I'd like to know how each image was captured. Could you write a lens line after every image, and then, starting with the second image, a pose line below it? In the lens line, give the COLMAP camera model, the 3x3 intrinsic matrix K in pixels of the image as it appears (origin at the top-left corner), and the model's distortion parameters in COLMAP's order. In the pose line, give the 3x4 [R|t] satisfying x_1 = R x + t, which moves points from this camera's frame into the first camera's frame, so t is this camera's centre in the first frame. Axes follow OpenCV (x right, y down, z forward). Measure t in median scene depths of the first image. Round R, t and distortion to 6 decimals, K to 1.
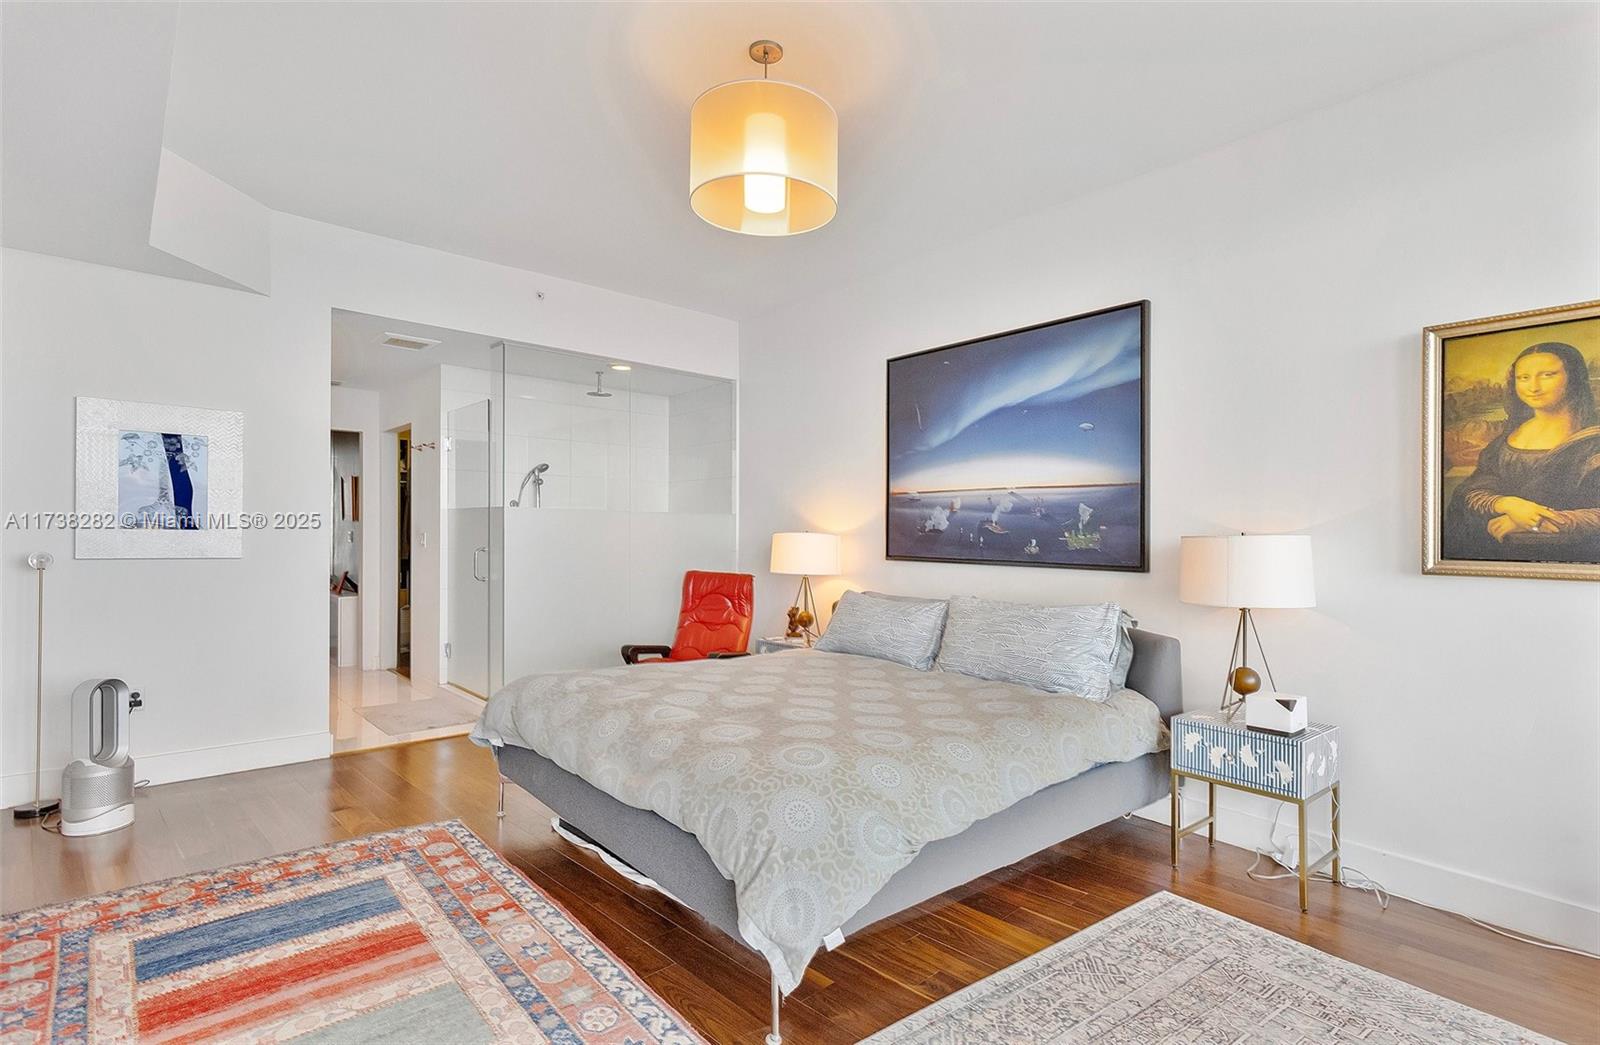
lens RADIAL K [[803.0, 0, 799.4], [0, 803.0, 538.2], [0, 0, 1]] dist [0.002256, 0.000429]
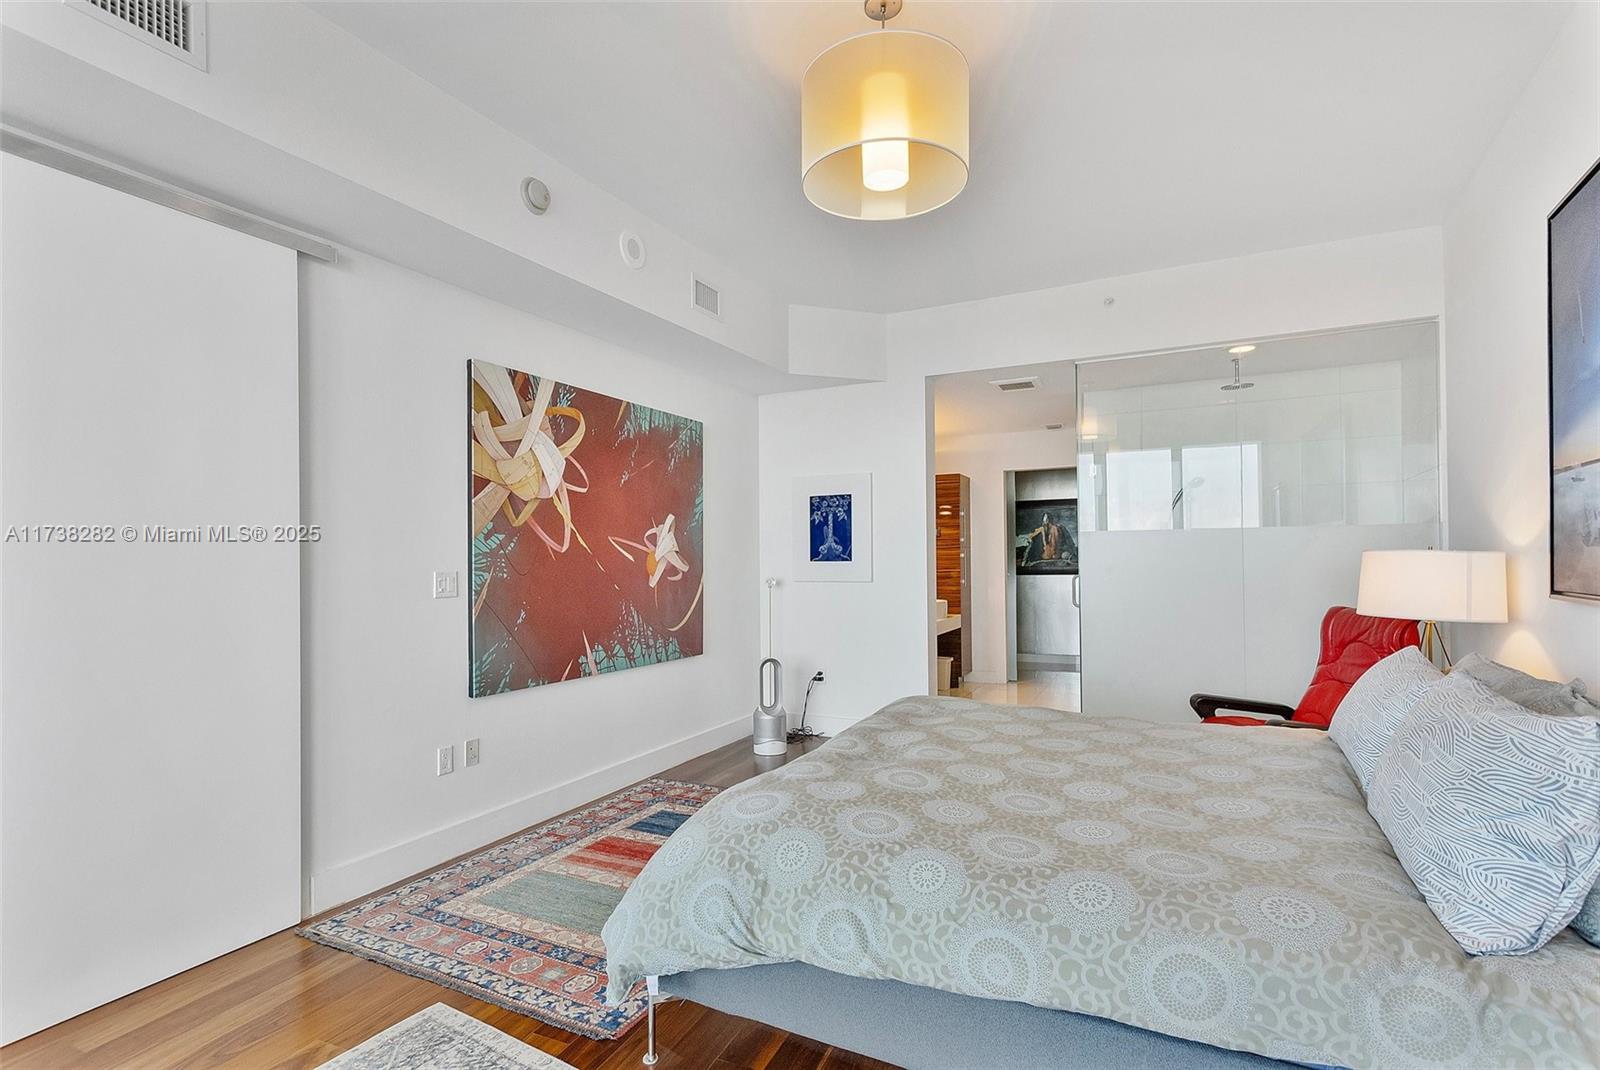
lens RADIAL K [[810.5, 0, 797.5], [0, 810.5, 547.6], [0, 0, 1]] dist [0.000311, -0.000212]
pose [[0.336967, -0.026903, -0.941132, 0.790946], [0.012515, 0.999631, -0.024094, -0.001273], [0.941433, -0.003659, 0.337180, 0.635094]]
